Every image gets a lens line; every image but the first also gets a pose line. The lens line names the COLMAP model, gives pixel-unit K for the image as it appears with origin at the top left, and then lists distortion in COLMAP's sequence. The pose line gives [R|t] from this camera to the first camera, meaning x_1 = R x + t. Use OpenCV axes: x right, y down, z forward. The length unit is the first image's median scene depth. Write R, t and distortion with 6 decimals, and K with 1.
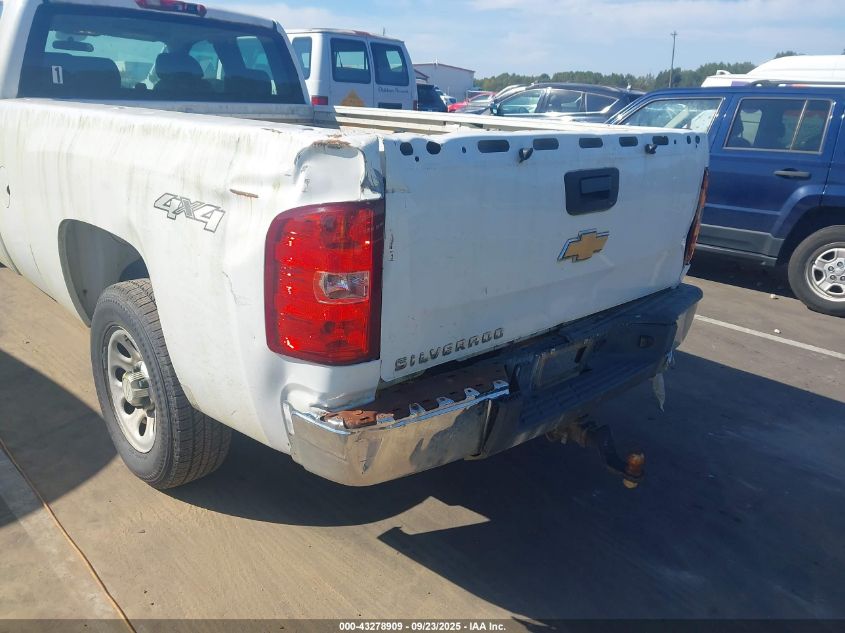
lens RADIAL K [[726.2, 0, 422.5], [0, 726.2, 316.5], [0, 0, 1]] dist [0.068822, -0.127018]
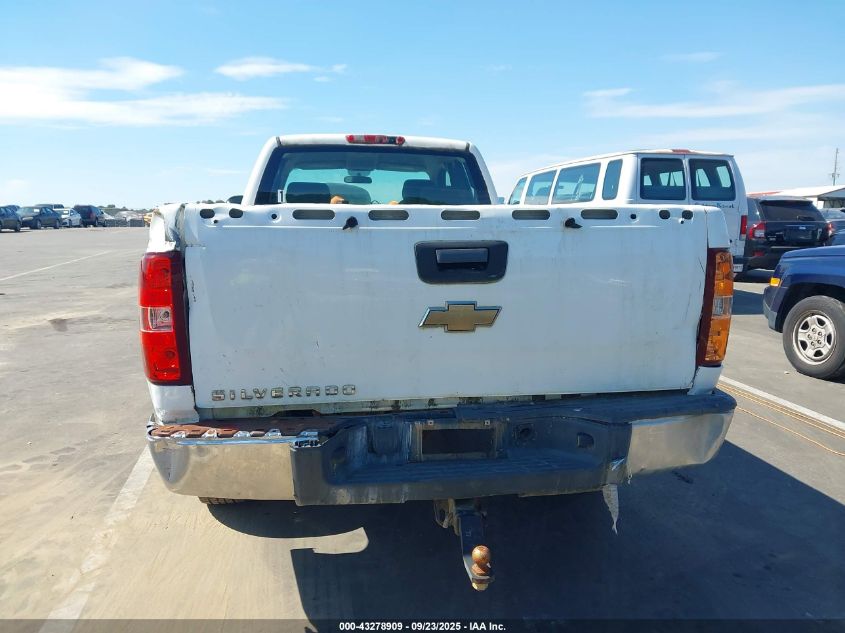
lens RADIAL K [[726.2, 0, 422.5], [0, 726.2, 316.5], [0, 0, 1]] dist [0.068822, -0.127018]
pose [[0.793155, 0.038019, -0.607832, 0.690350], [-0.148241, 0.980084, -0.132136, 0.035040], [0.590703, 0.194910, 0.782995, 0.184273]]
